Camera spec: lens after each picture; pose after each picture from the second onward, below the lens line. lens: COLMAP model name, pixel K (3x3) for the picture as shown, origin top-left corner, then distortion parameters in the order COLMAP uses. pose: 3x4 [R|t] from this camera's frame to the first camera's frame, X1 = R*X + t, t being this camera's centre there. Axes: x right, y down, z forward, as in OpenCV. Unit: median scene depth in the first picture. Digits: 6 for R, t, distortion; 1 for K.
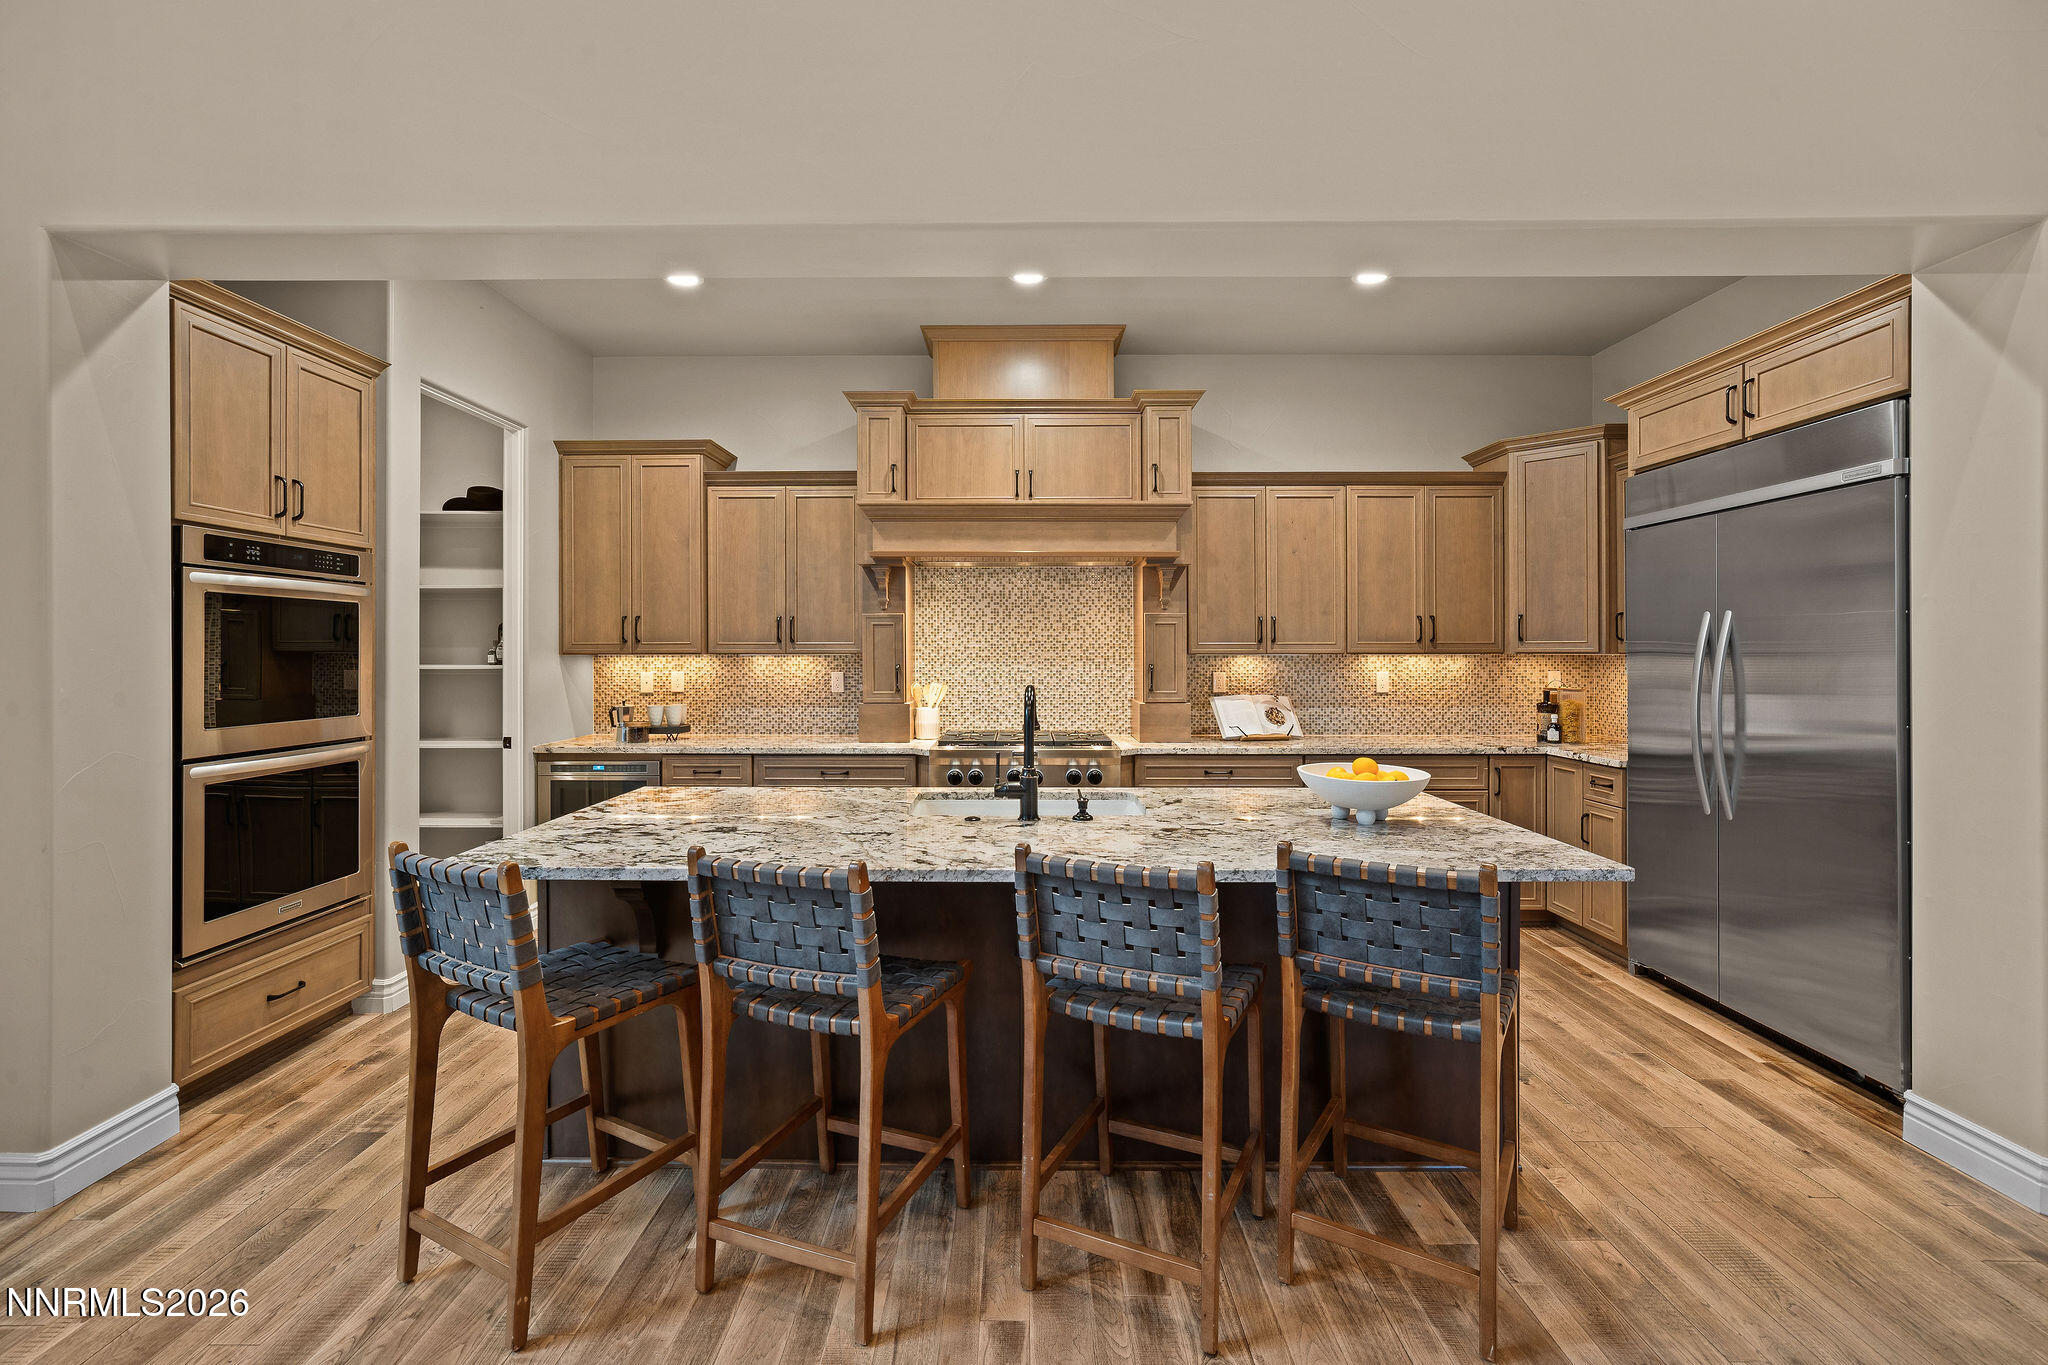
lens RADIAL K [[911.3, 0, 1016.4], [0, 911.3, 648.9], [0, 0, 1]] dist [-0.011297, 0.002794]
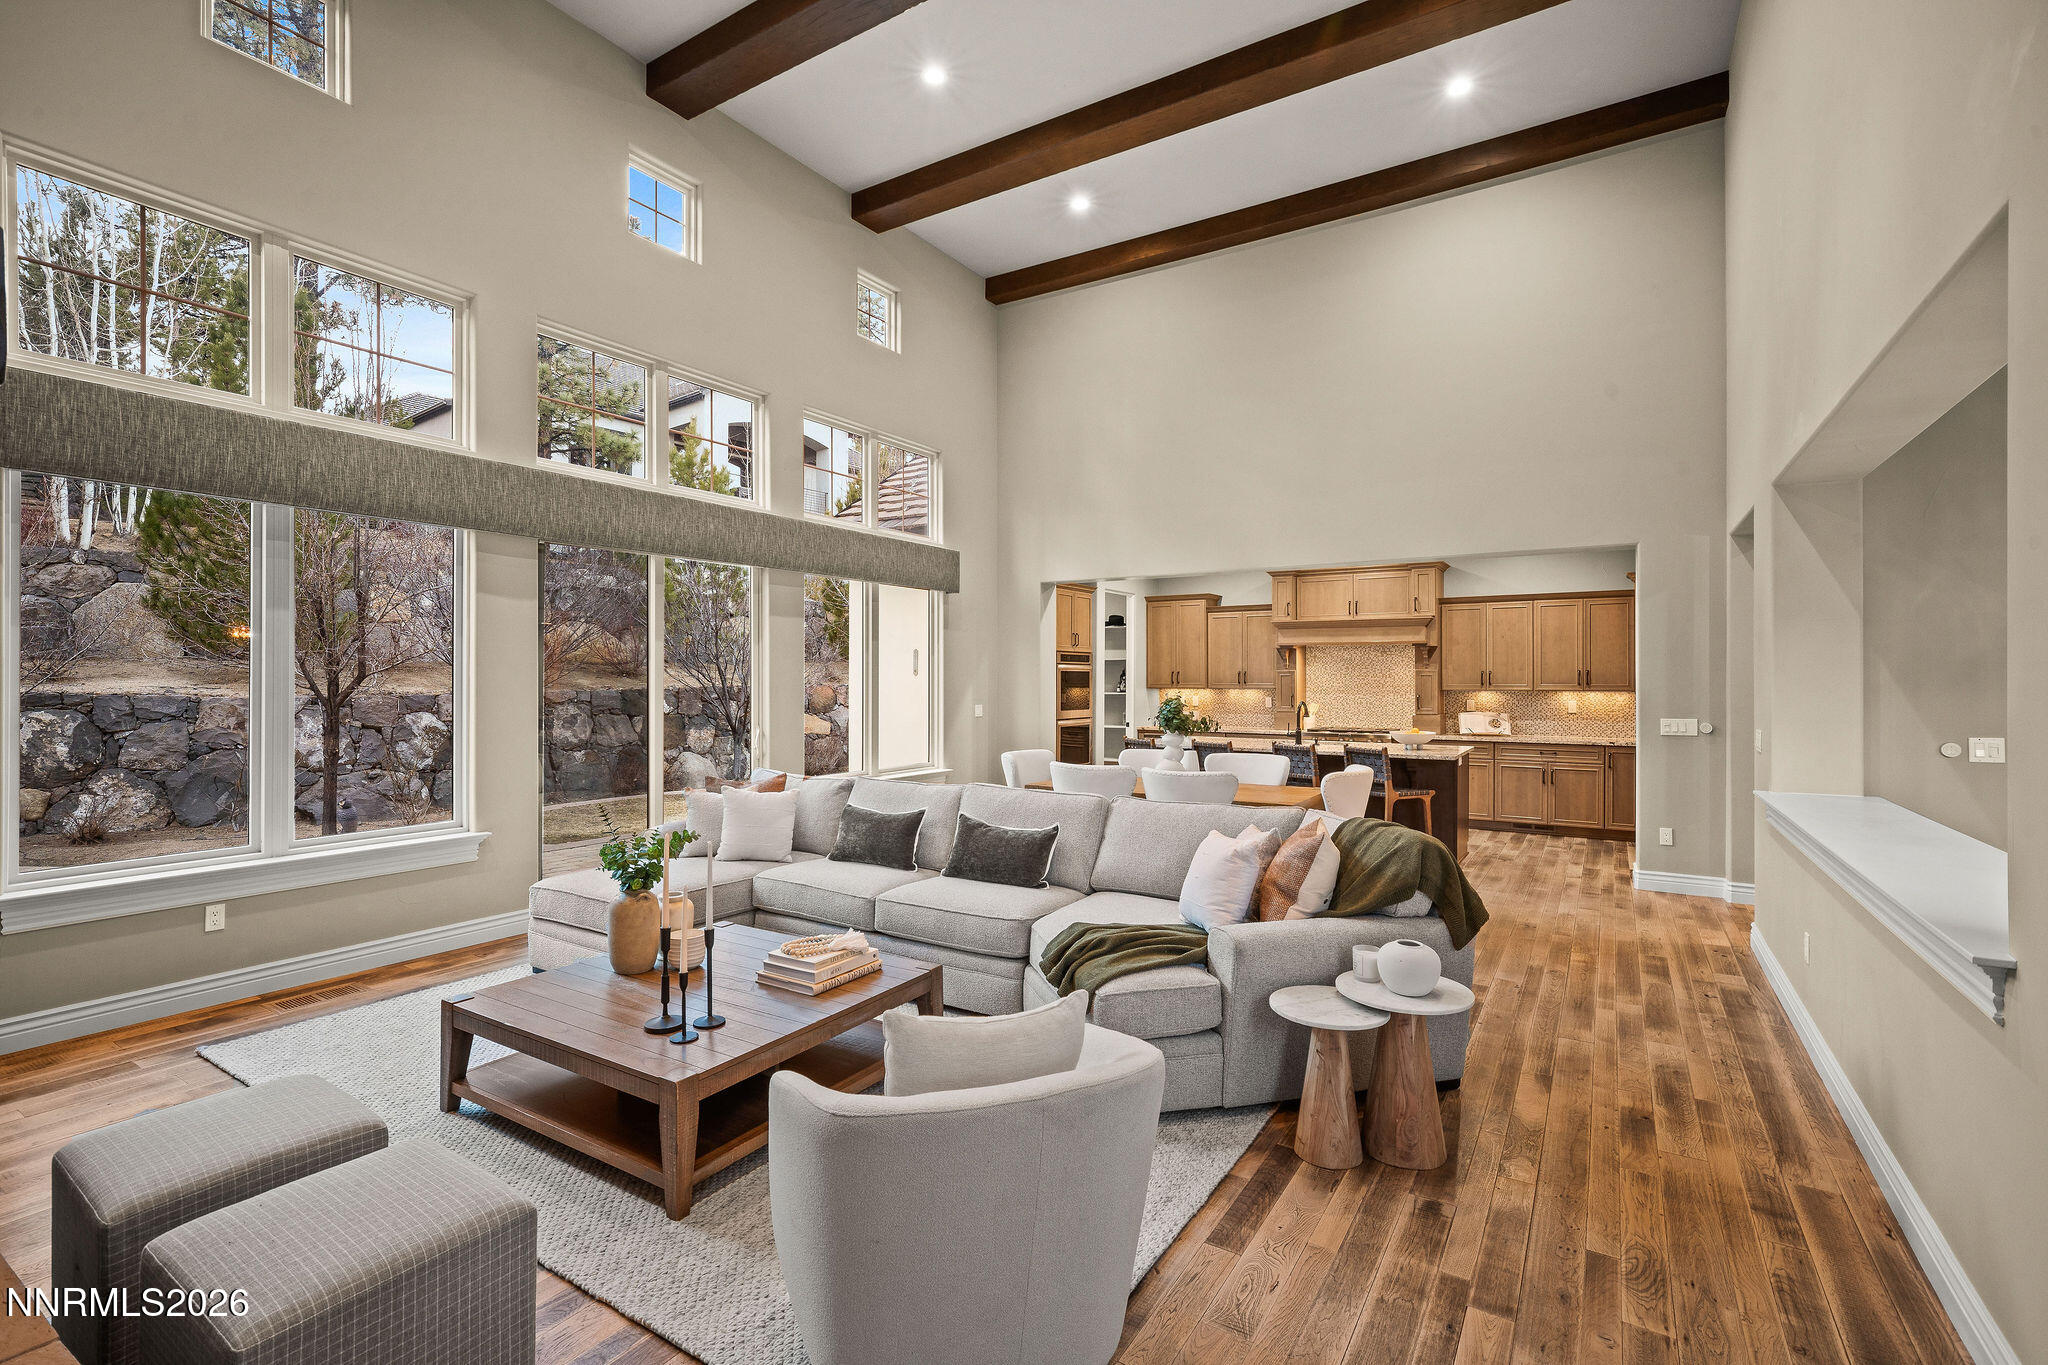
lens RADIAL K [[911.3, 0, 1017.9], [0, 911.3, 683.9], [0, 0, 1]] dist [-0.011297, 0.002794]
pose [[0.842087, 0.004656, -0.539322, 0.487347], [-0.000961, 0.999974, 0.007132, -0.021645], [0.539341, -0.005488, 0.842070, -1.169458]]
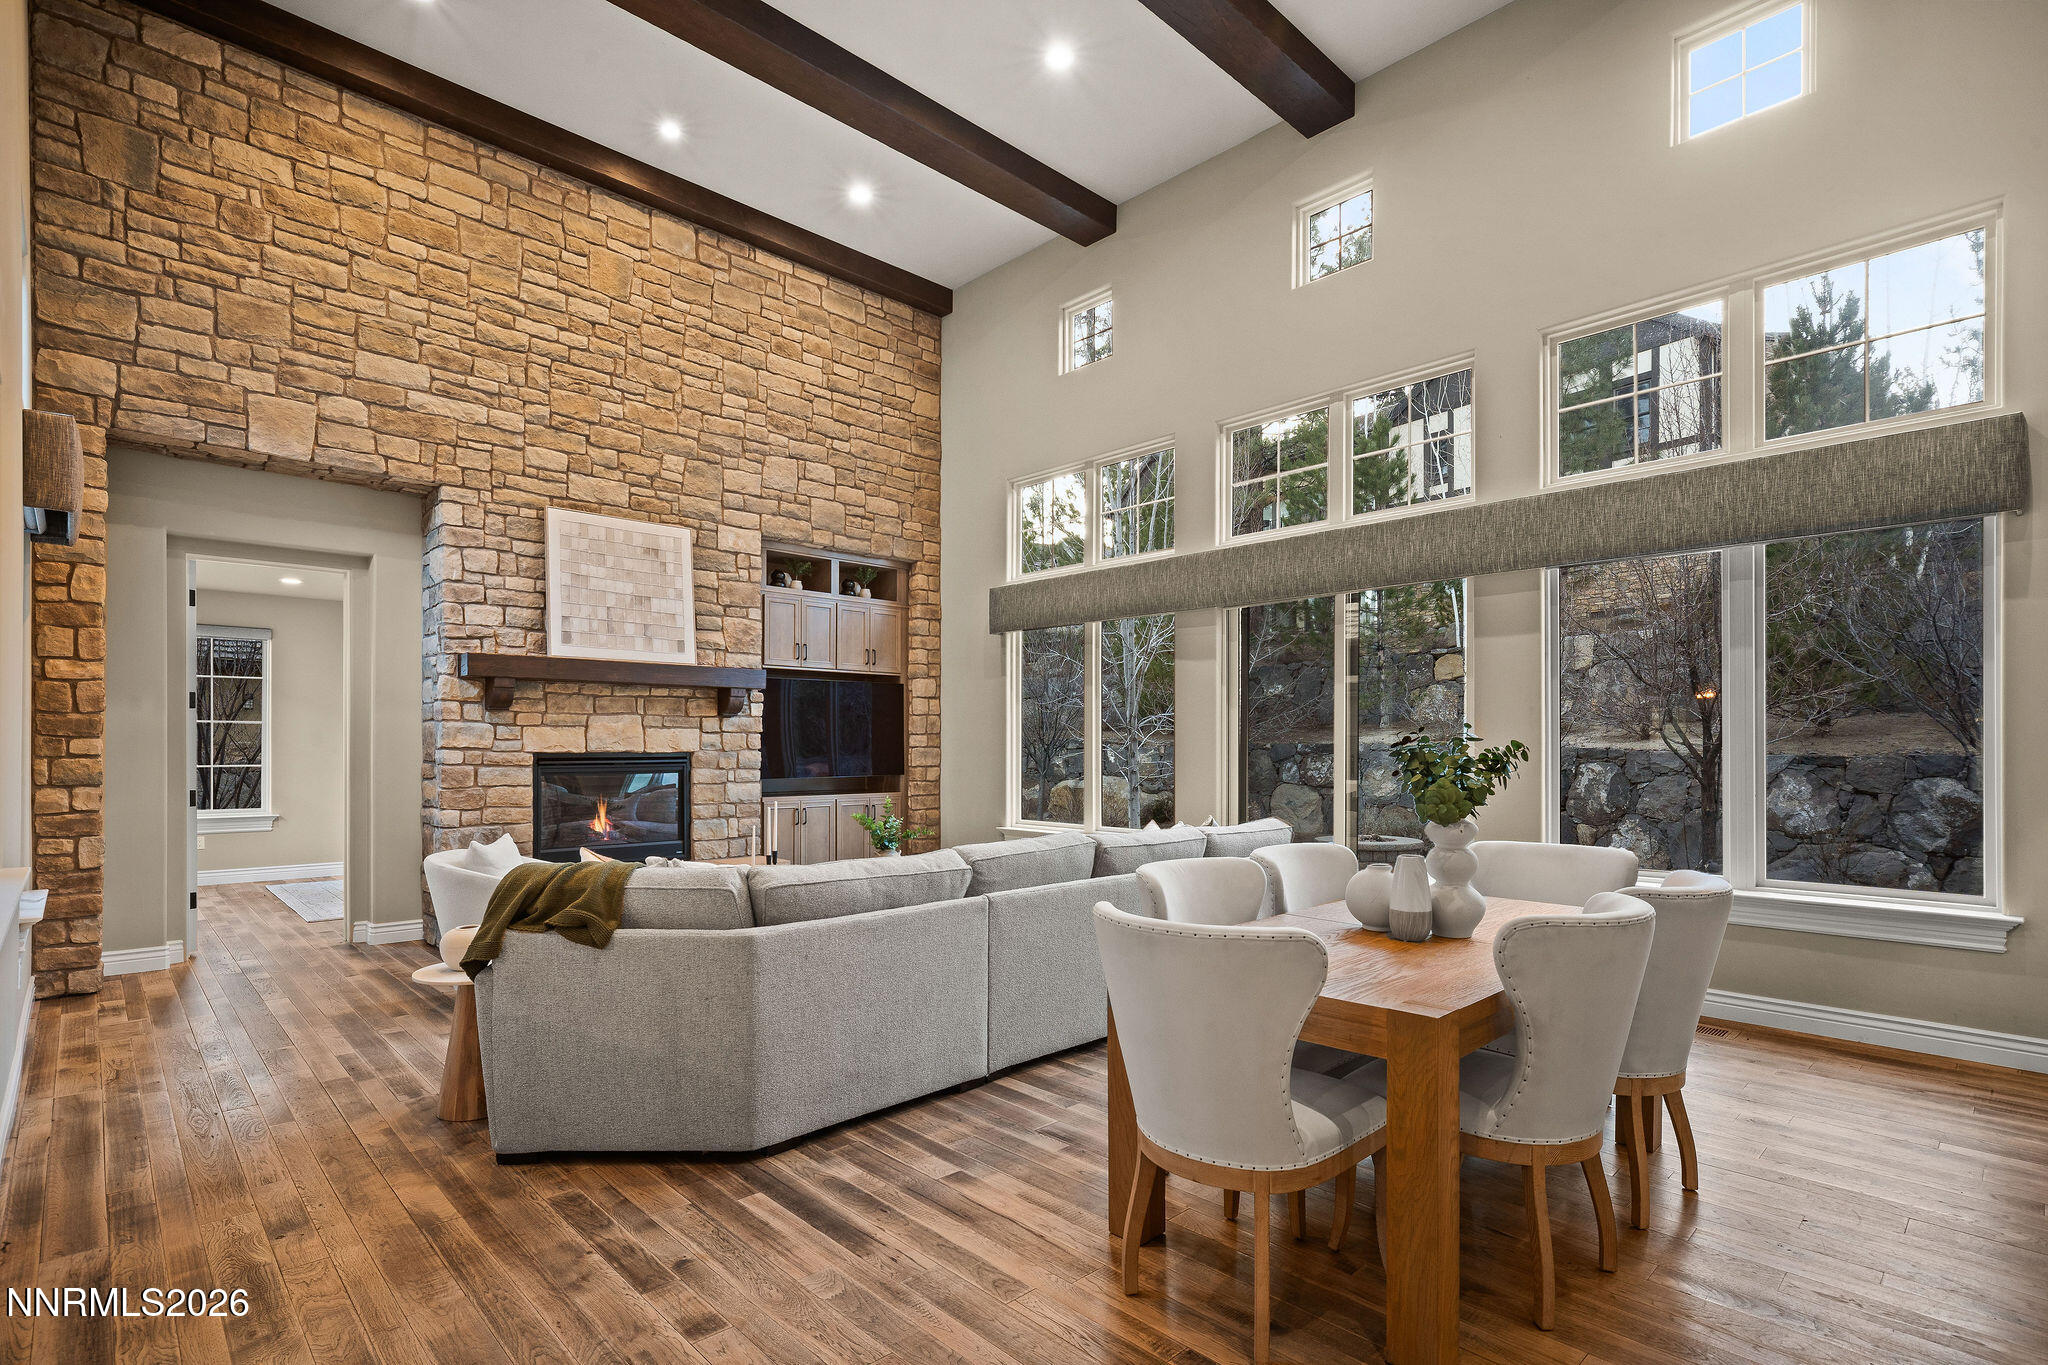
lens RADIAL K [[991.3, 0, 1019.0], [0, 991.3, 742.0], [0, 0, 1]] dist [-0.013201, 0.011442]
pose [[-0.719259, -0.003372, -0.694733, 0.607311], [-0.000057, 0.999989, -0.004795, 0.013264], [0.694742, -0.003409, -0.719251, 0.313785]]
